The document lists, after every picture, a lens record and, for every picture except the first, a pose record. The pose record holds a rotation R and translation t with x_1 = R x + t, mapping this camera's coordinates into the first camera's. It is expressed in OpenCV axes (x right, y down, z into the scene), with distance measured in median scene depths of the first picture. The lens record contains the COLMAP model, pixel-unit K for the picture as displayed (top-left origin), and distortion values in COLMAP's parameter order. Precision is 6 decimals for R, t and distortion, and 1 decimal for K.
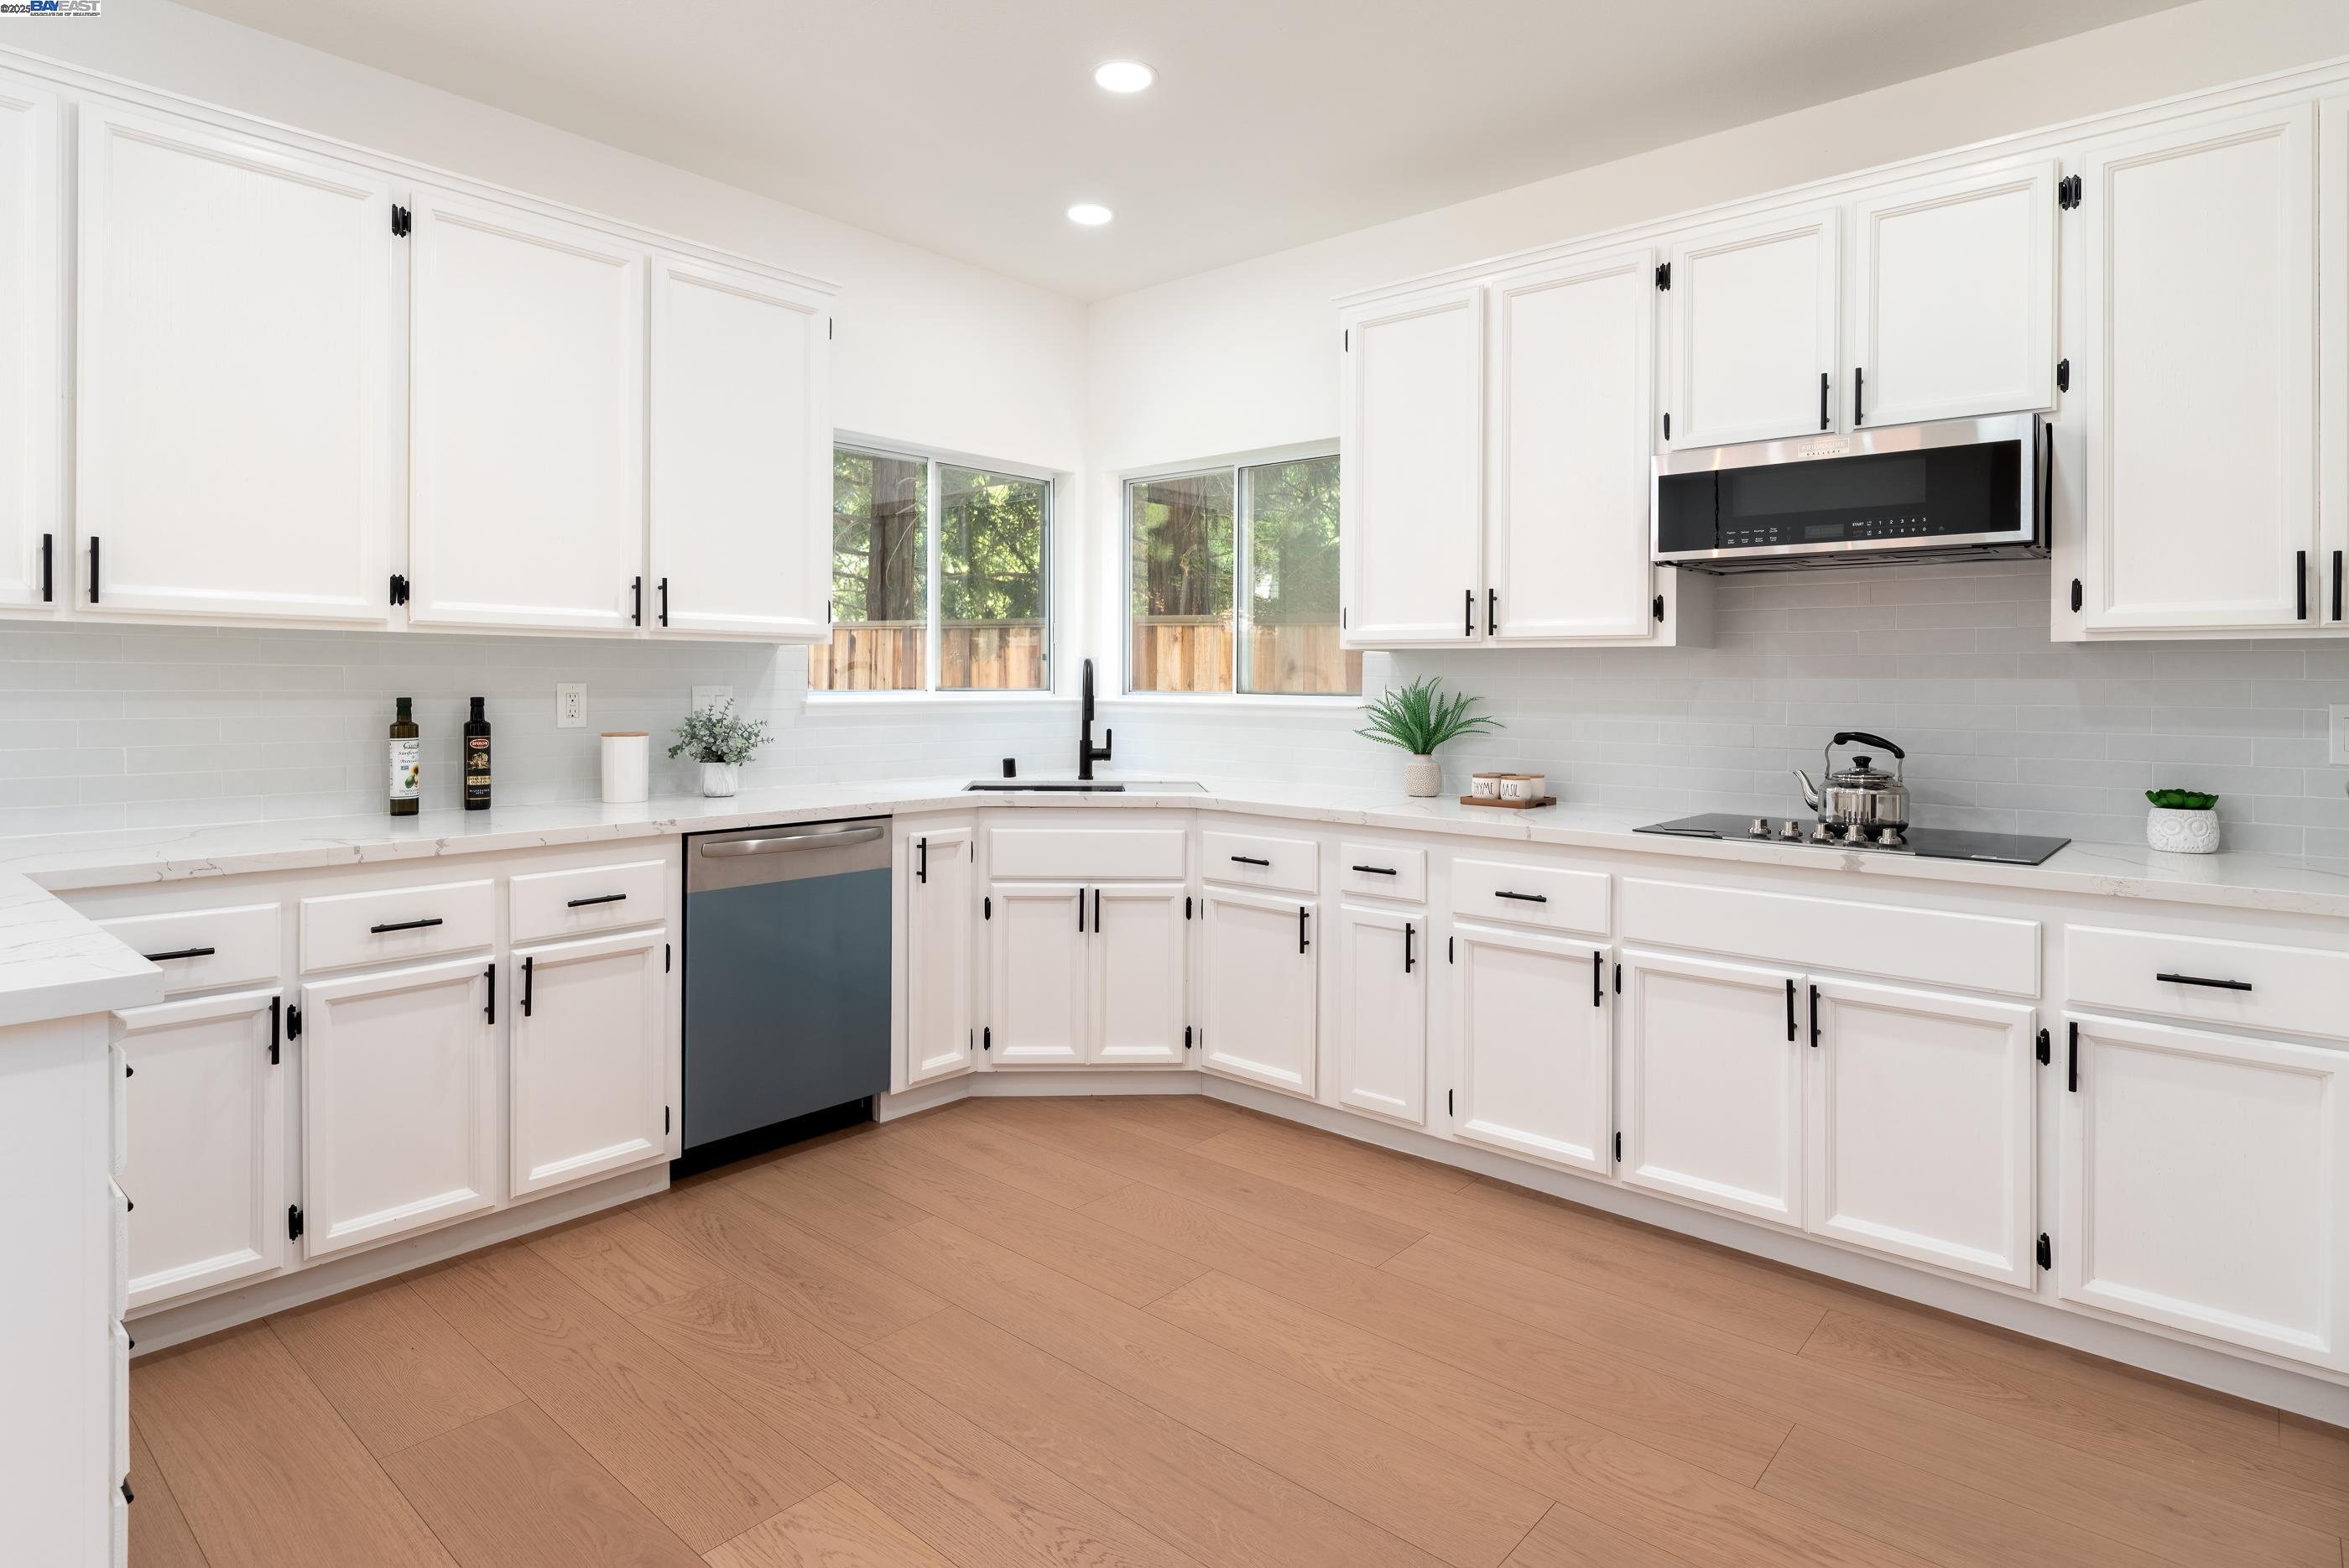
lens RADIAL K [[1254.1, 0, 1191.9], [0, 1254.1, 674.7], [0, 0, 1]] dist [0.002136, 0.000116]
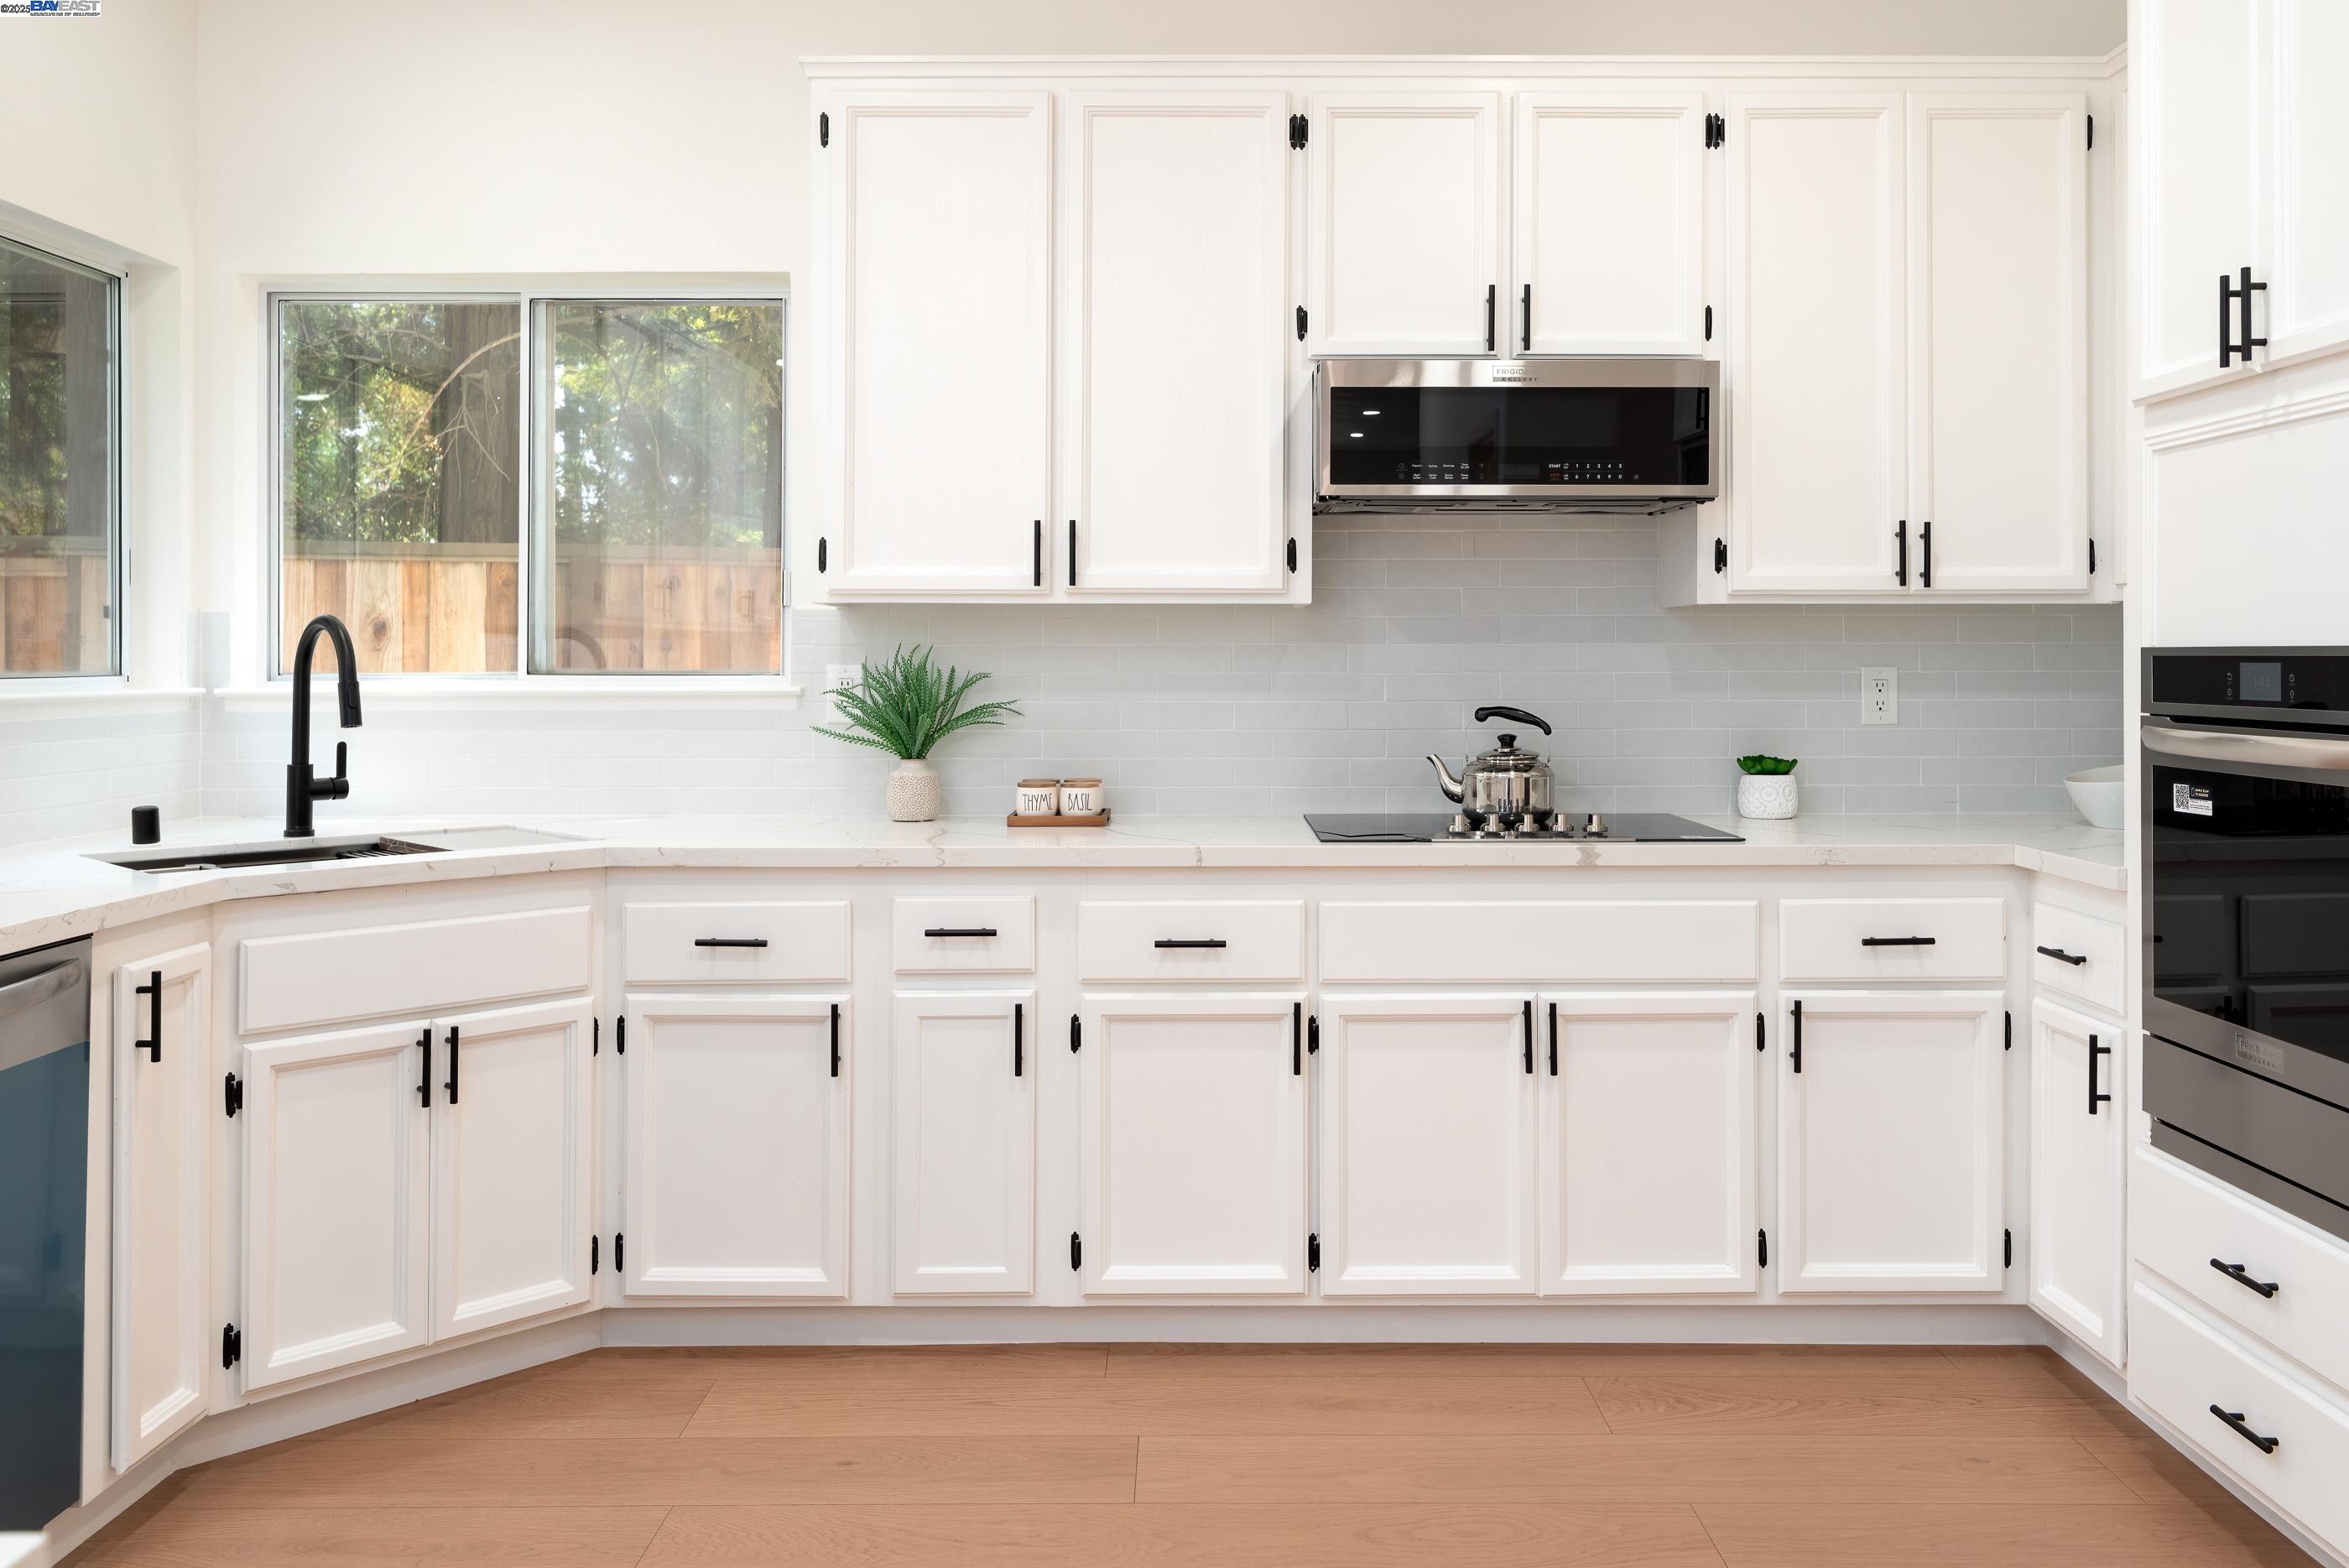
lens RADIAL K [[1815.5, 0, 1173.0], [0, 1815.5, 635.9], [0, 0, 1]] dist [0.008911, 0.004788]
pose [[0.749438, -0.002007, 0.662072, -0.427800], [0.003447, 0.999994, -0.000871, -0.002064], [-0.662066, 0.002935, 0.749440, 0.202255]]
